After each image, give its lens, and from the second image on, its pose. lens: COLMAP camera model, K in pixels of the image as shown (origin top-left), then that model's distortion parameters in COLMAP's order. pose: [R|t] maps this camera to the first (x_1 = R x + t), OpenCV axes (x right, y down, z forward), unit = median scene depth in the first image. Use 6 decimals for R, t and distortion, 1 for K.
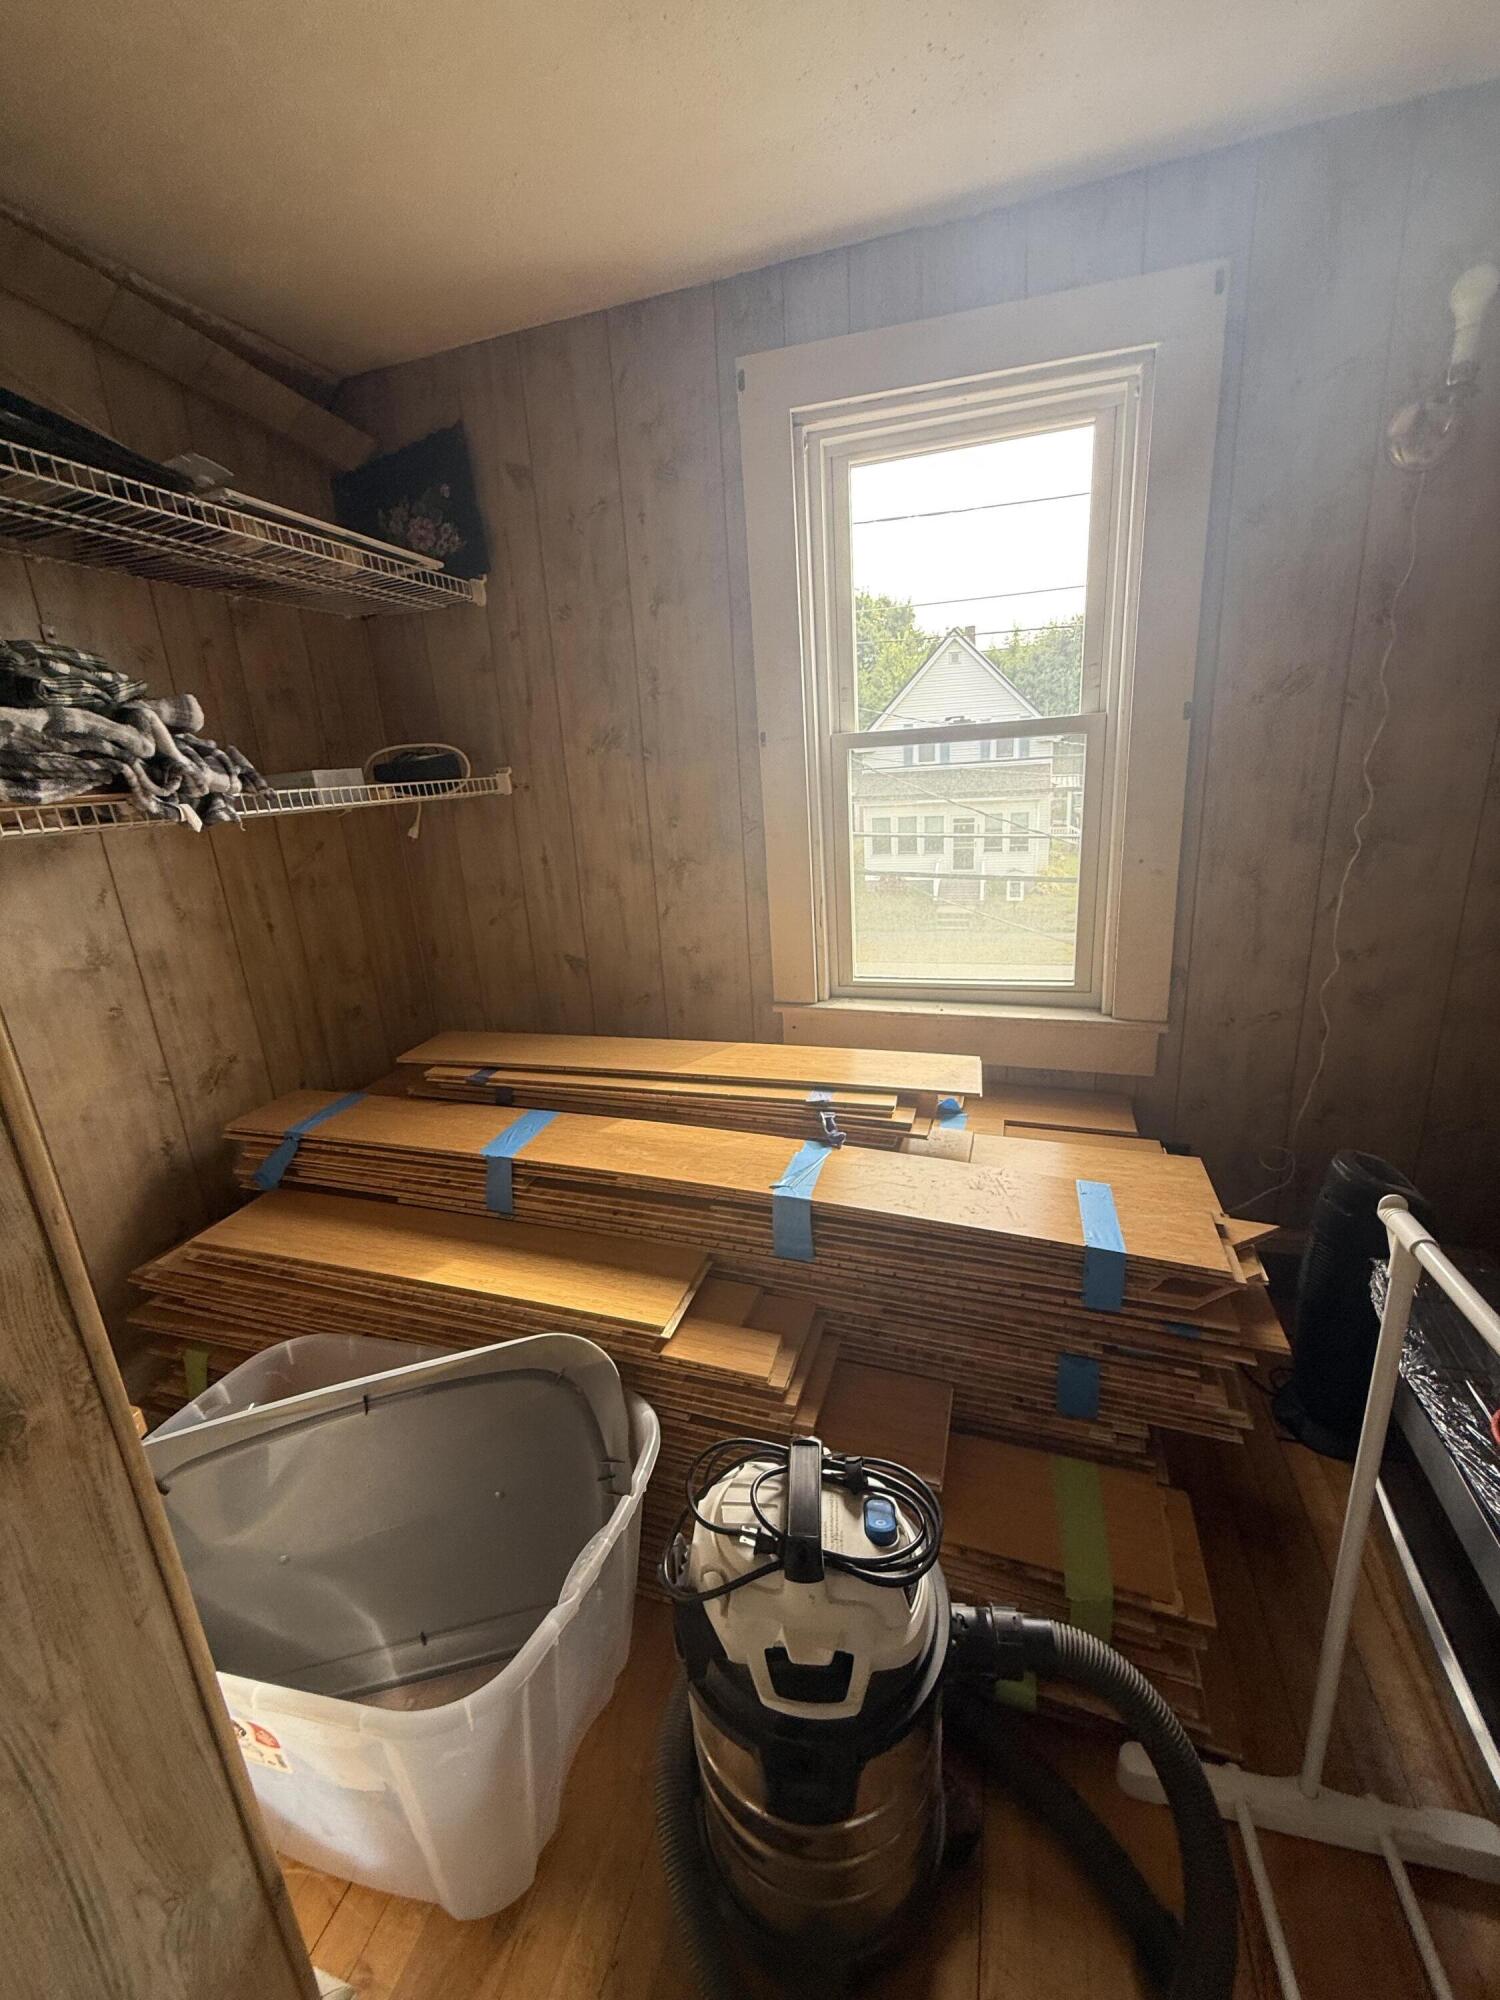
lens RADIAL K [[793.9, 0, 744.0], [0, 793.9, 995.7], [0, 0, 1]] dist [0.001461, -0.000546]
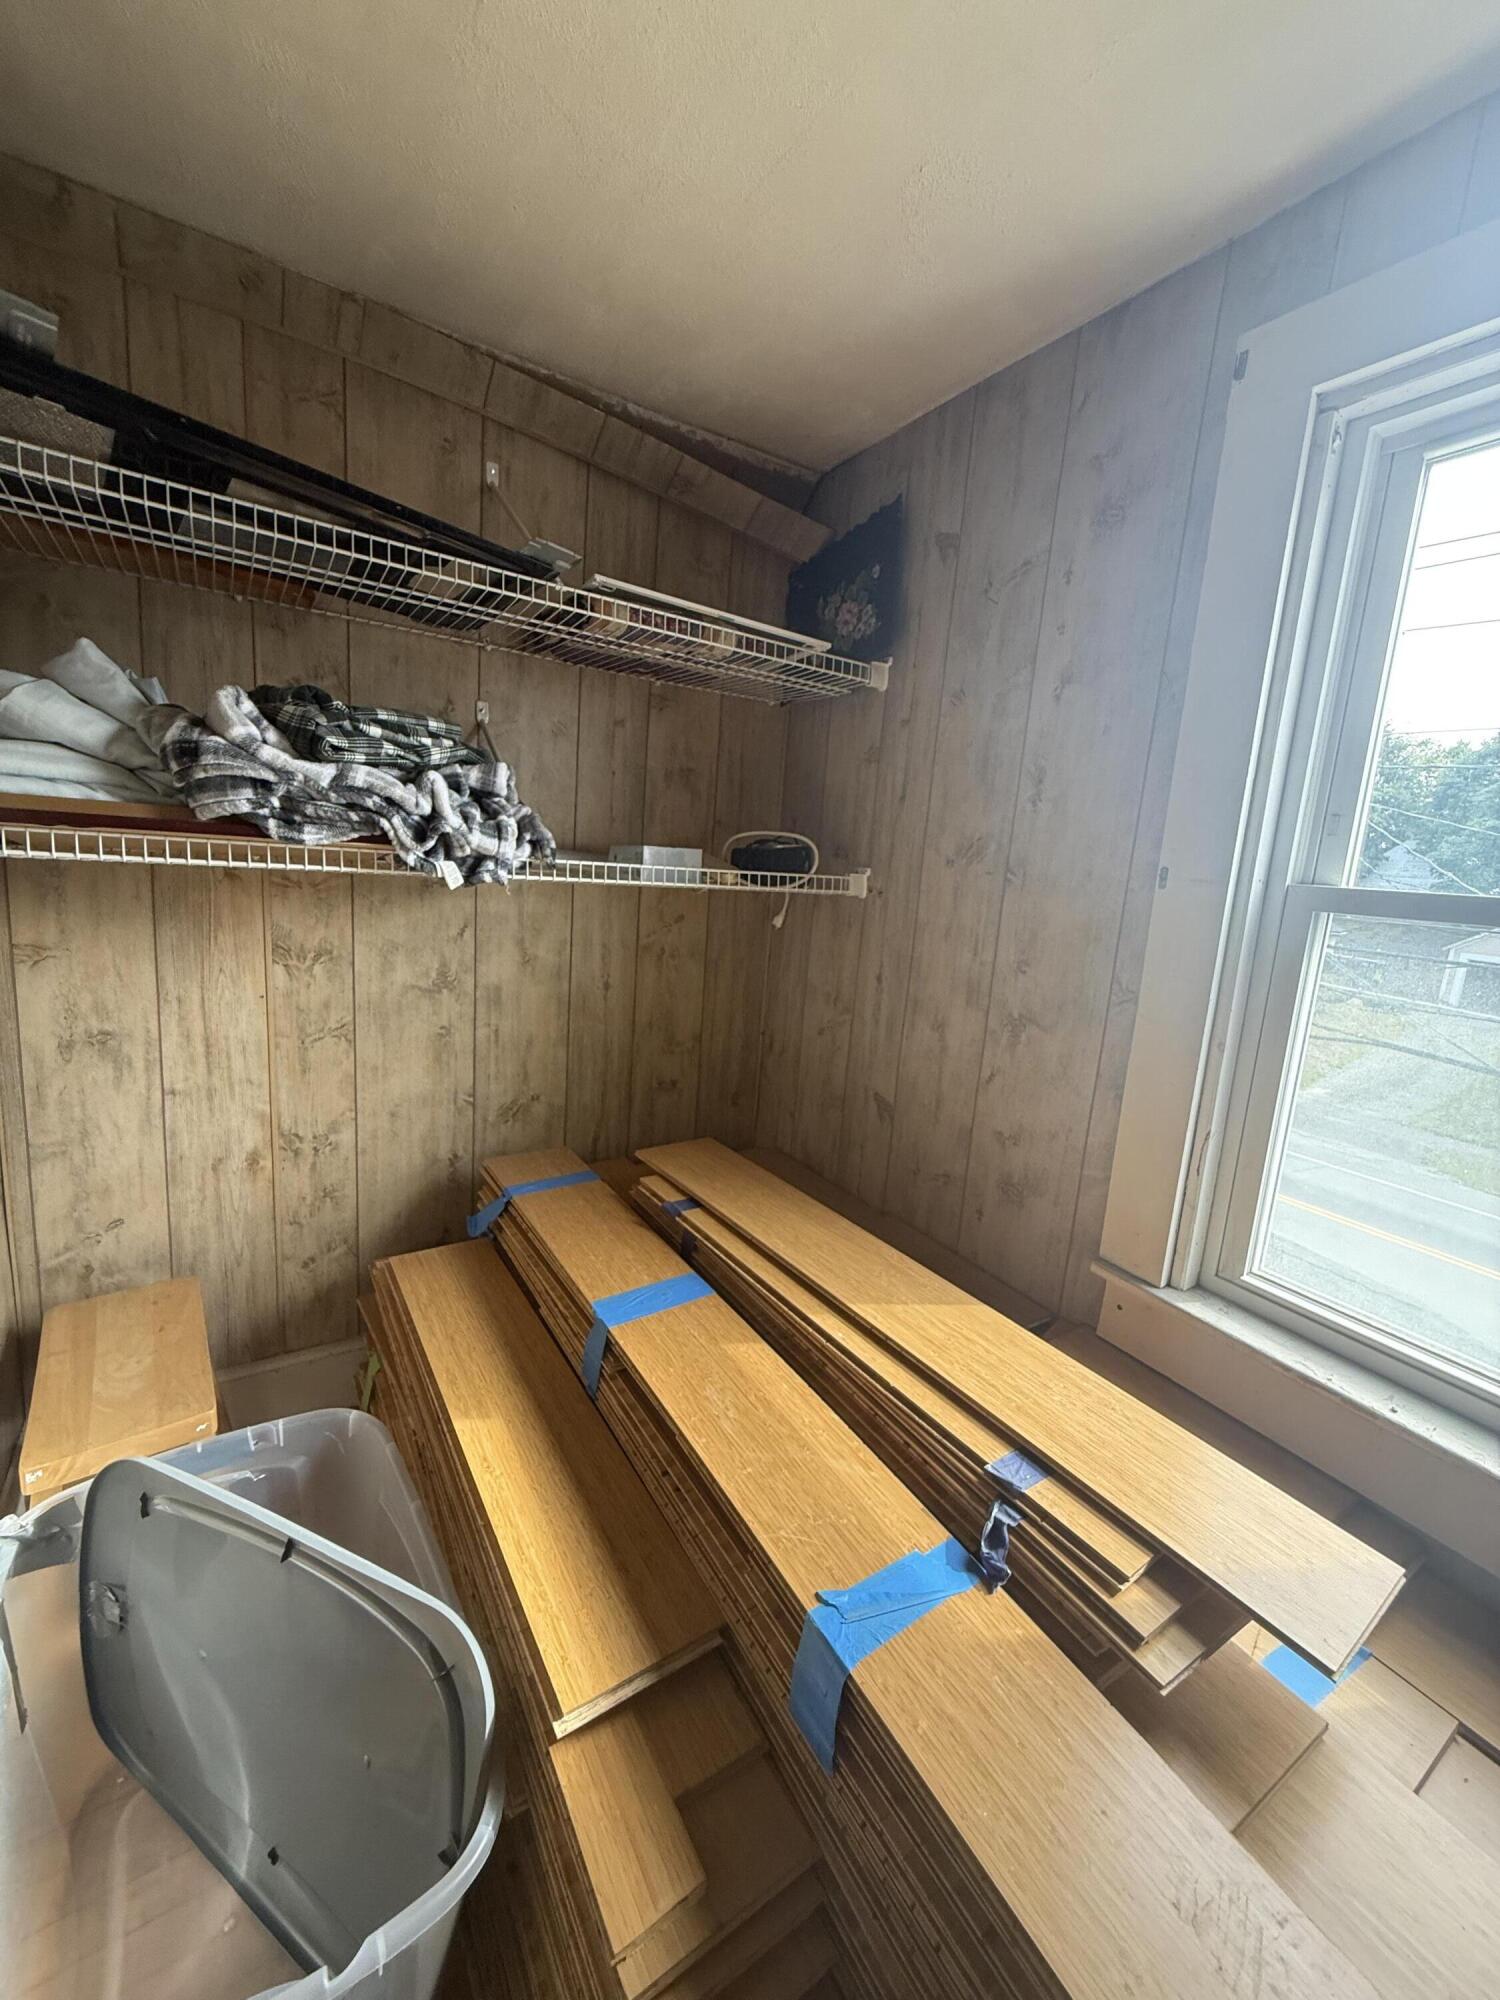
lens RADIAL K [[793.9, 0, 751.5], [0, 793.9, 995.4], [0, 0, 1]] dist [0.001461, -0.000546]
pose [[0.772738, 0.224094, -0.593850, 0.183381], [-0.290092, 0.956858, -0.016399, -0.122401], [0.564556, 0.184944, 0.804408, 0.300204]]
